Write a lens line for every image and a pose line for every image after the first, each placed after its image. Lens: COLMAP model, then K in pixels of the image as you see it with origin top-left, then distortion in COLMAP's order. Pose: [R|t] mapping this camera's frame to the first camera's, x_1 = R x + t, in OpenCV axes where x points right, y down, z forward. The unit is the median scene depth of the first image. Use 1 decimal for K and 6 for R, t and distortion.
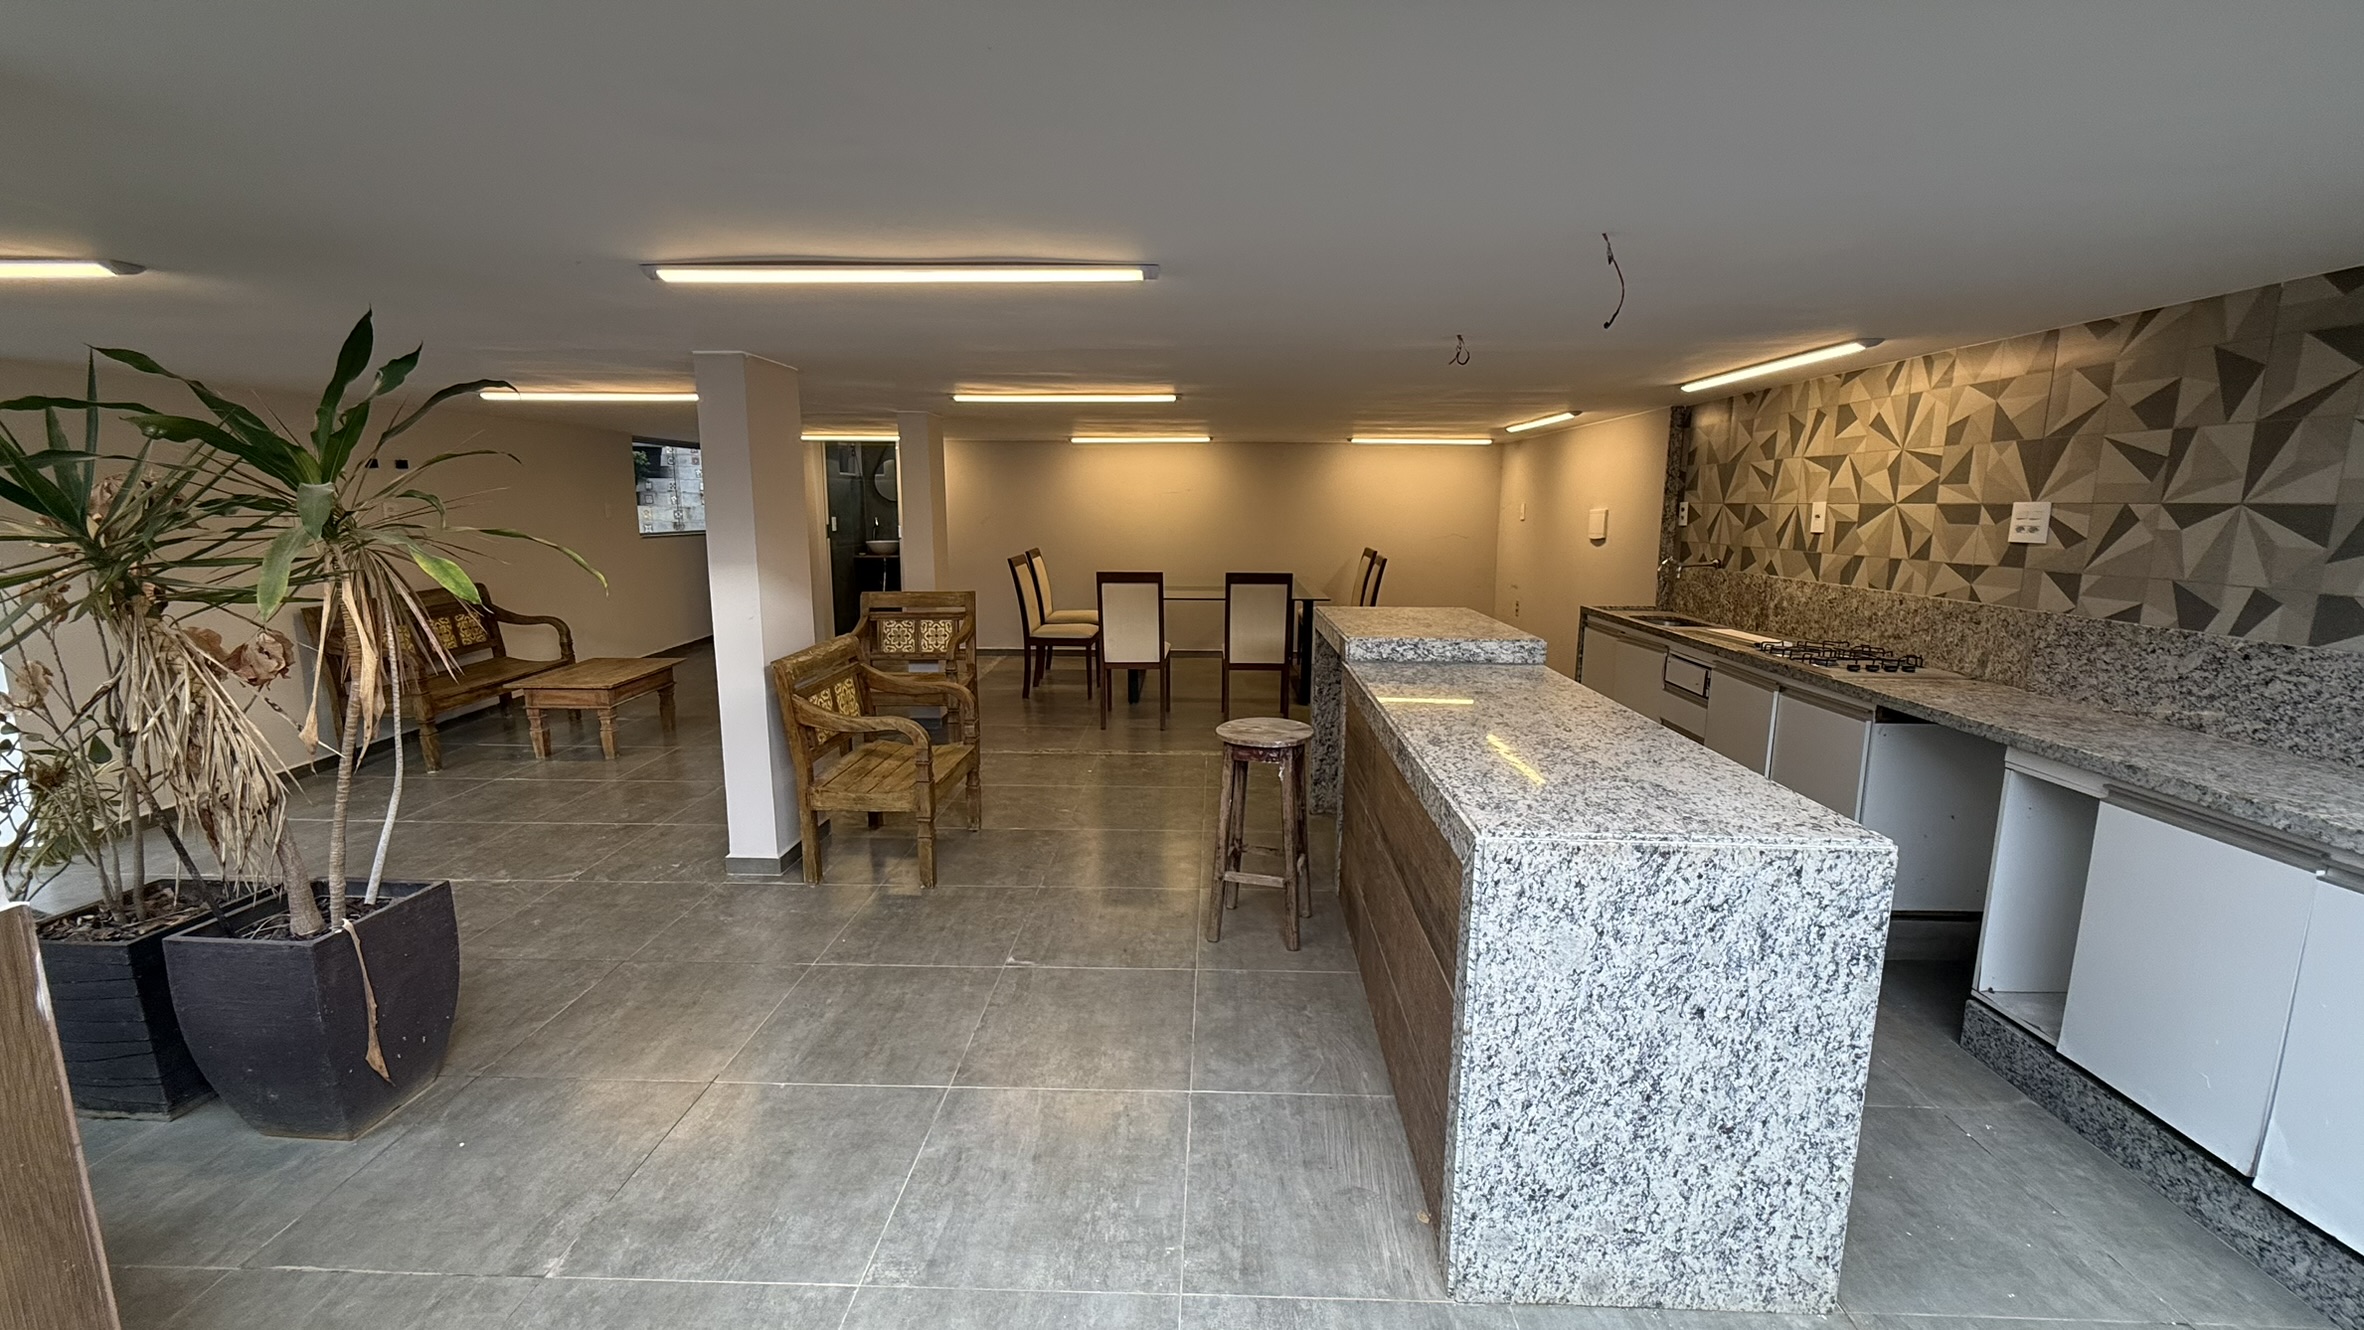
lens RADIAL K [[951.5, 0, 1176.6], [0, 951.5, 663.0], [0, 0, 1]] dist [0.001266, -0.000061]
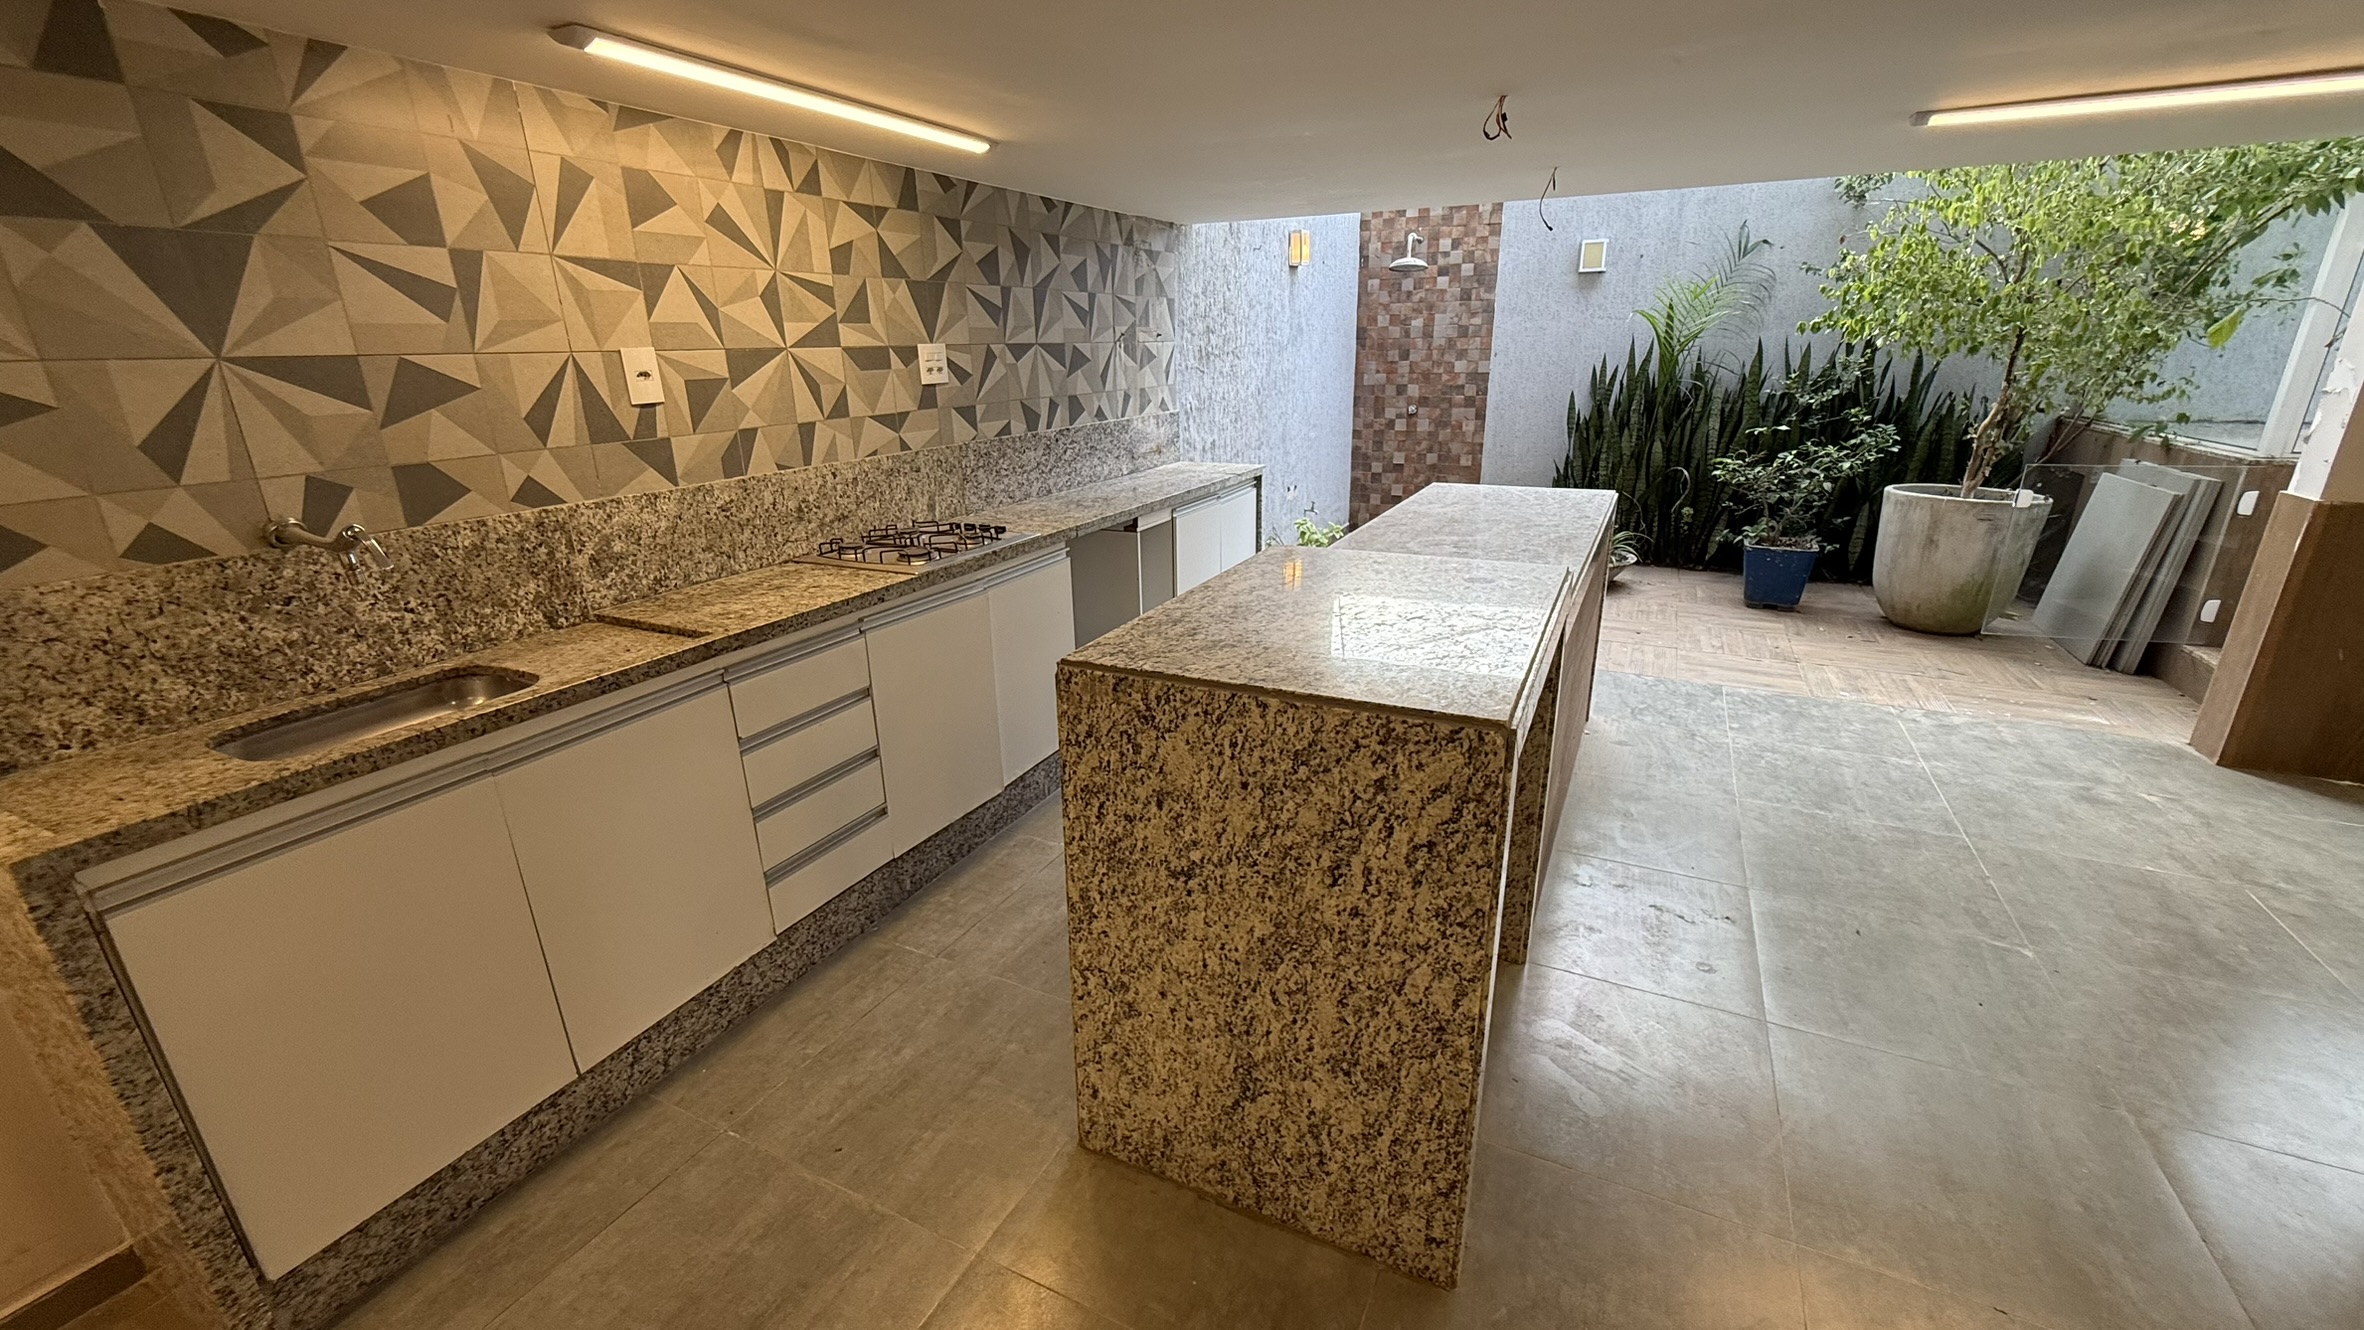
lens RADIAL K [[951.5, 0, 1189.4], [0, 951.5, 674.3], [0, 0, 1]] dist [0.001266, -0.000061]
pose [[-0.915181, -0.121581, 0.384268, 0.165129], [0.081025, 0.878453, 0.470910, -0.288311], [-0.394815, 0.462103, -0.794092, 1.704072]]
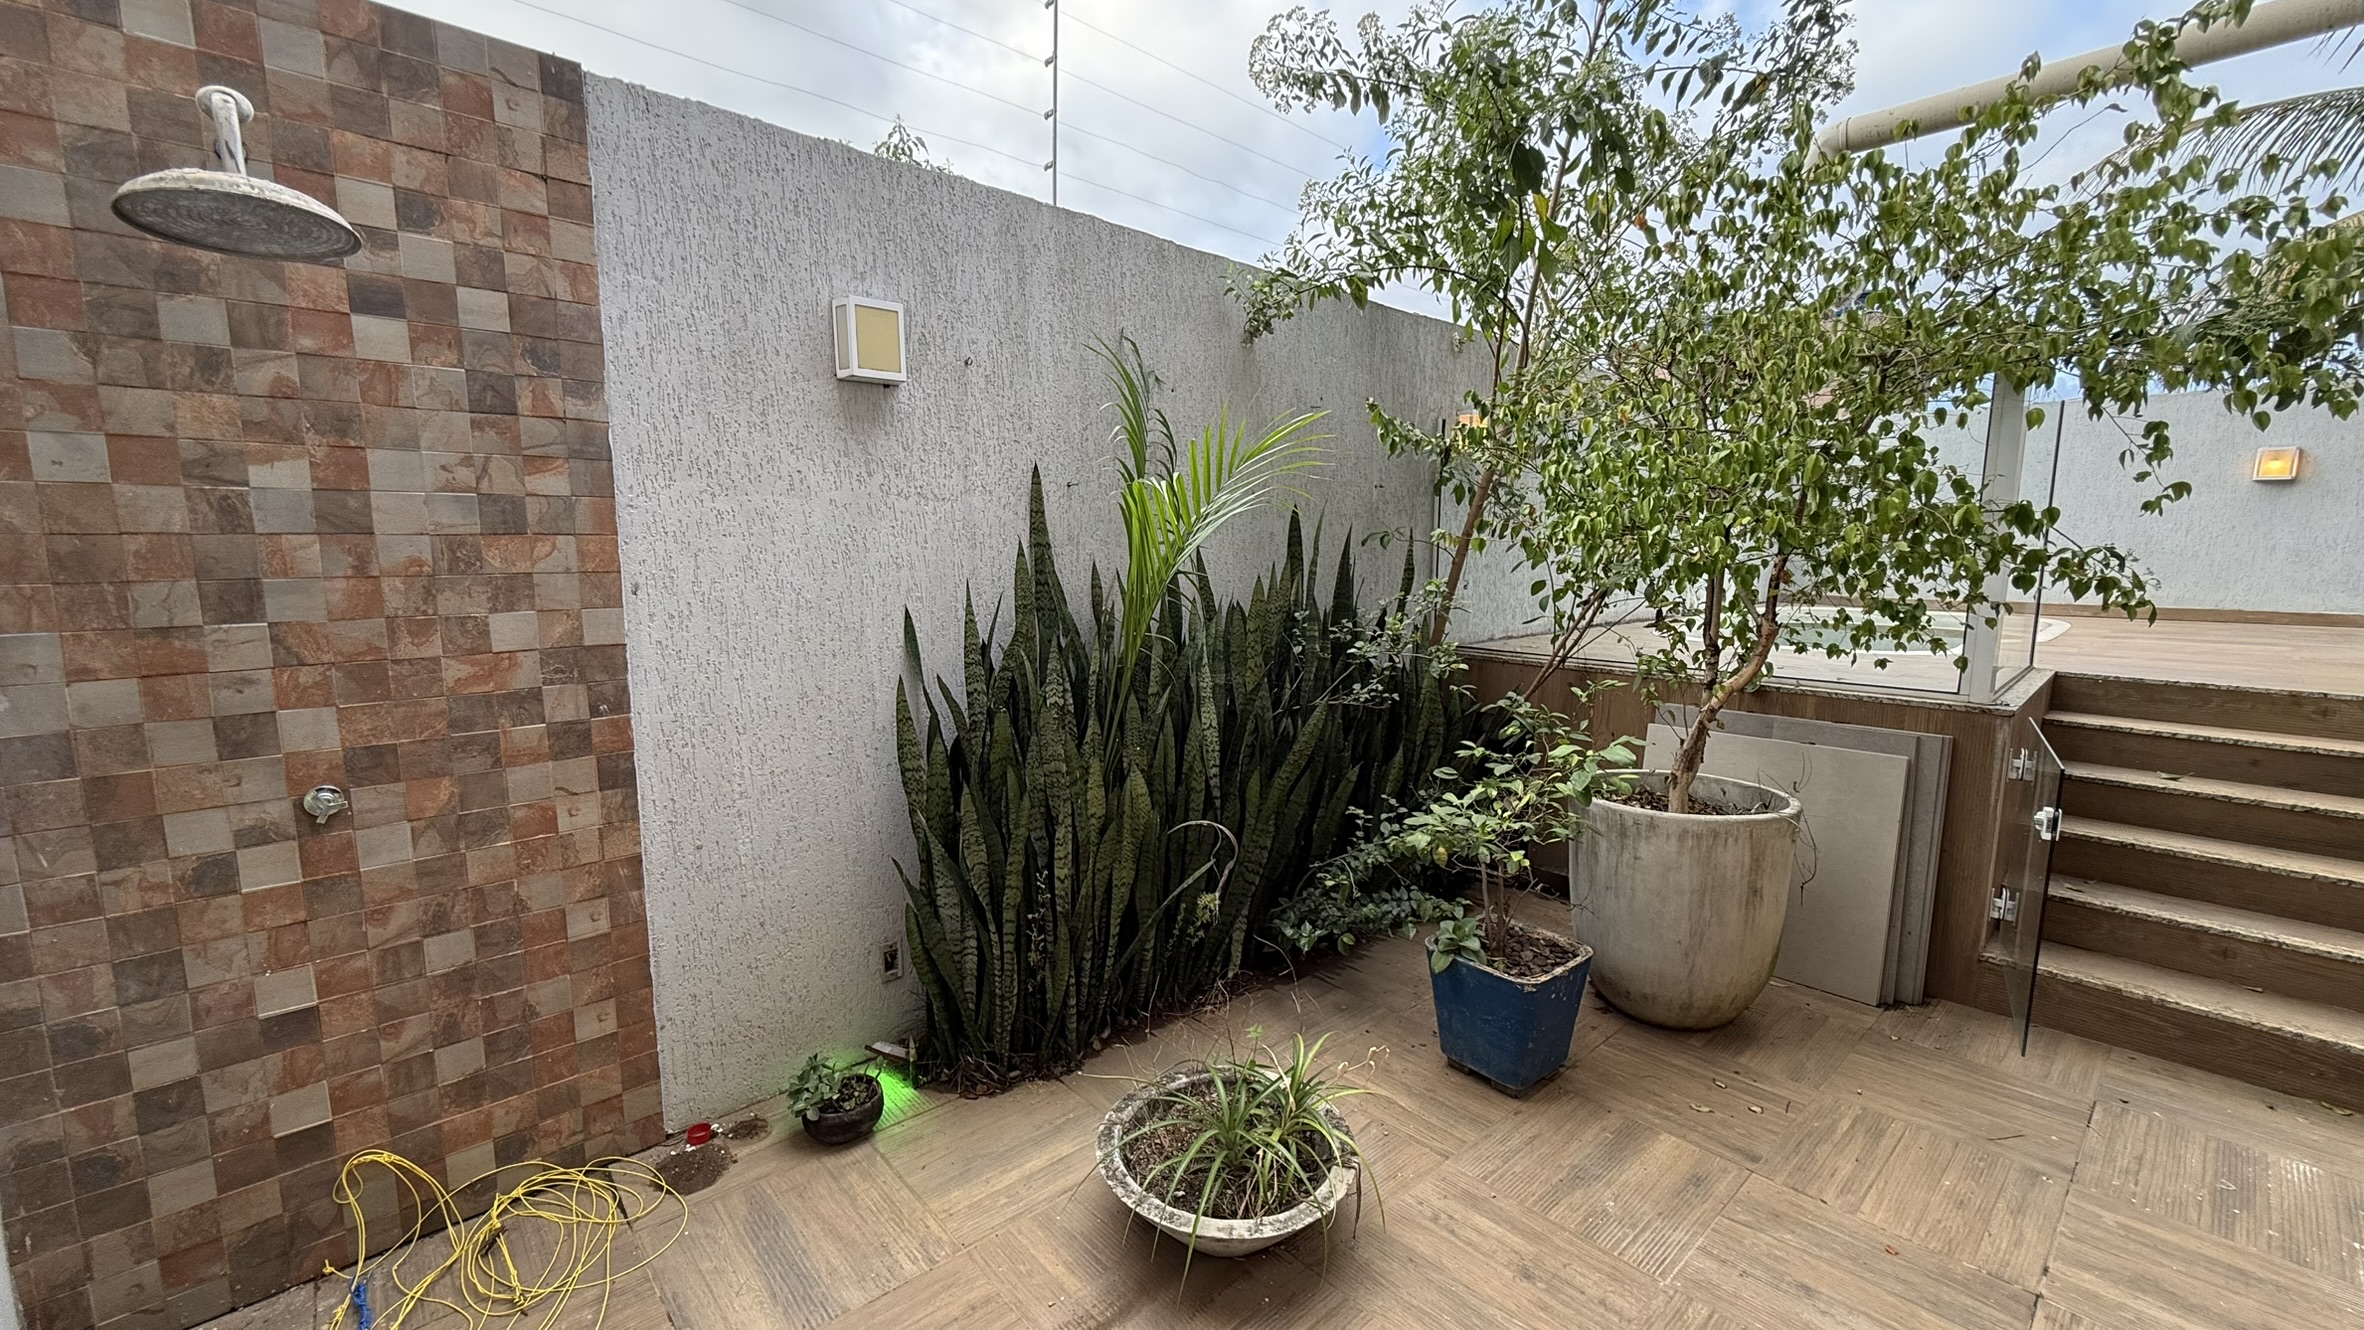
lens RADIAL K [[951.5, 0, 1180.8], [0, 951.5, 662.3], [0, 0, 1]] dist [0.001266, -0.000061]
pose [[-0.710143, 0.087677, -0.698576, 0.649496], [-0.131771, 0.958131, 0.254206, -0.030534], [0.691616, 0.272575, -0.668857, 0.138933]]
